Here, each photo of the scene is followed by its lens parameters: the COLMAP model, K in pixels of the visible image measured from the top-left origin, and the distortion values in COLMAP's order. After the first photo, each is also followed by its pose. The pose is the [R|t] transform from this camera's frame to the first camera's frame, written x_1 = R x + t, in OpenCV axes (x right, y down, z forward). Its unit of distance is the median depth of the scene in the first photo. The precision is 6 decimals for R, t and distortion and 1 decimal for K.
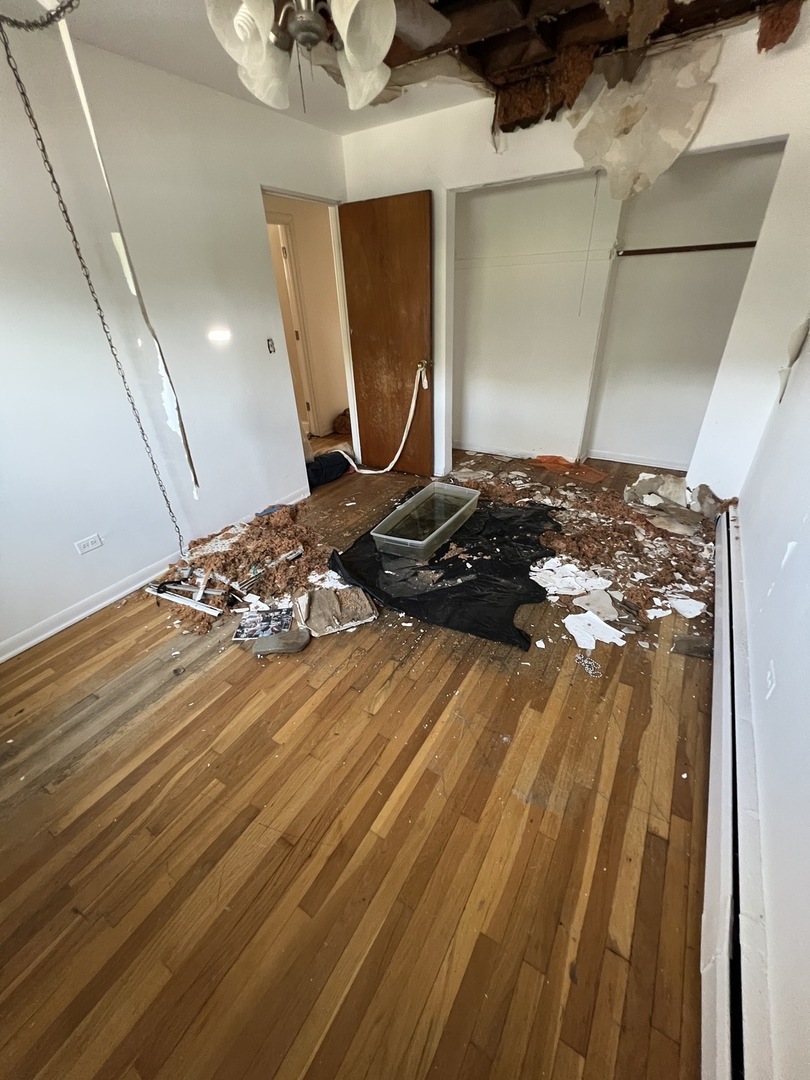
lens RADIAL K [[433.5, 0, 409.8], [0, 433.5, 537.4], [0, 0, 1]] dist [-0.000643, -0.000242]
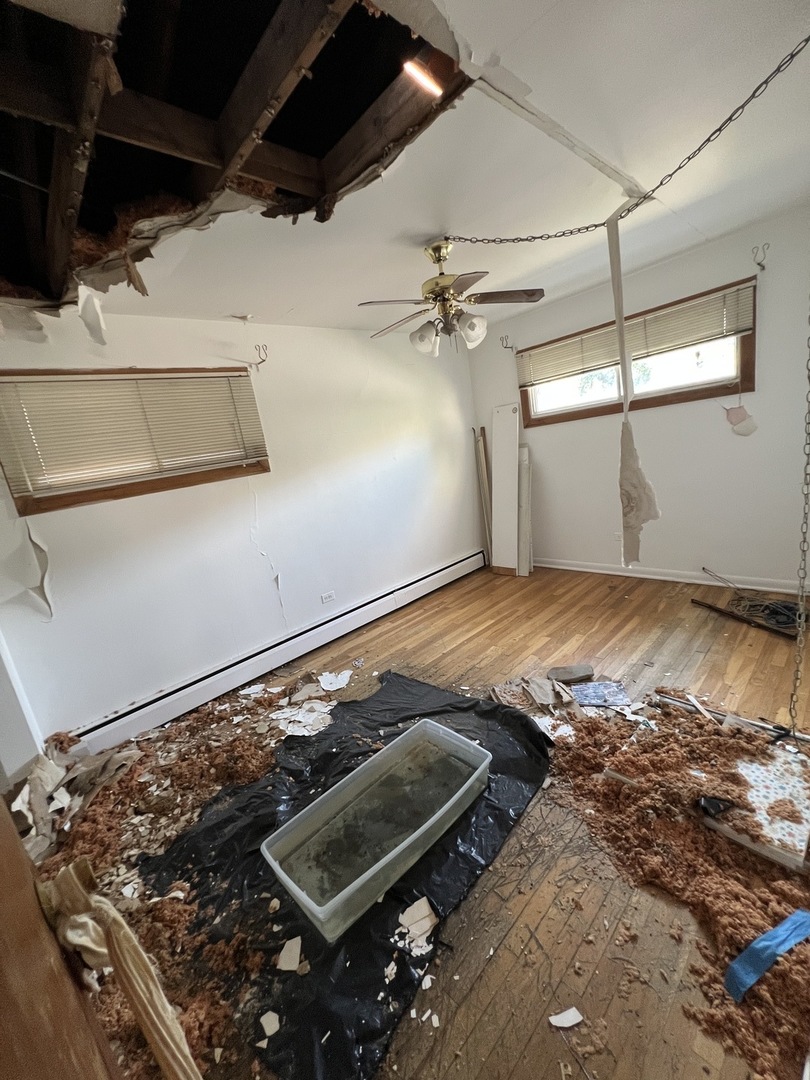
lens RADIAL K [[433.5, 0, 409.8], [0, 433.5, 537.4], [0, 0, 1]] dist [-0.000643, -0.000242]
pose [[-0.947247, 0.128290, 0.293710, -0.308449], [0.294785, 0.708422, 0.641280, -1.038760], [-0.125801, 0.694032, -0.708868, 1.841836]]
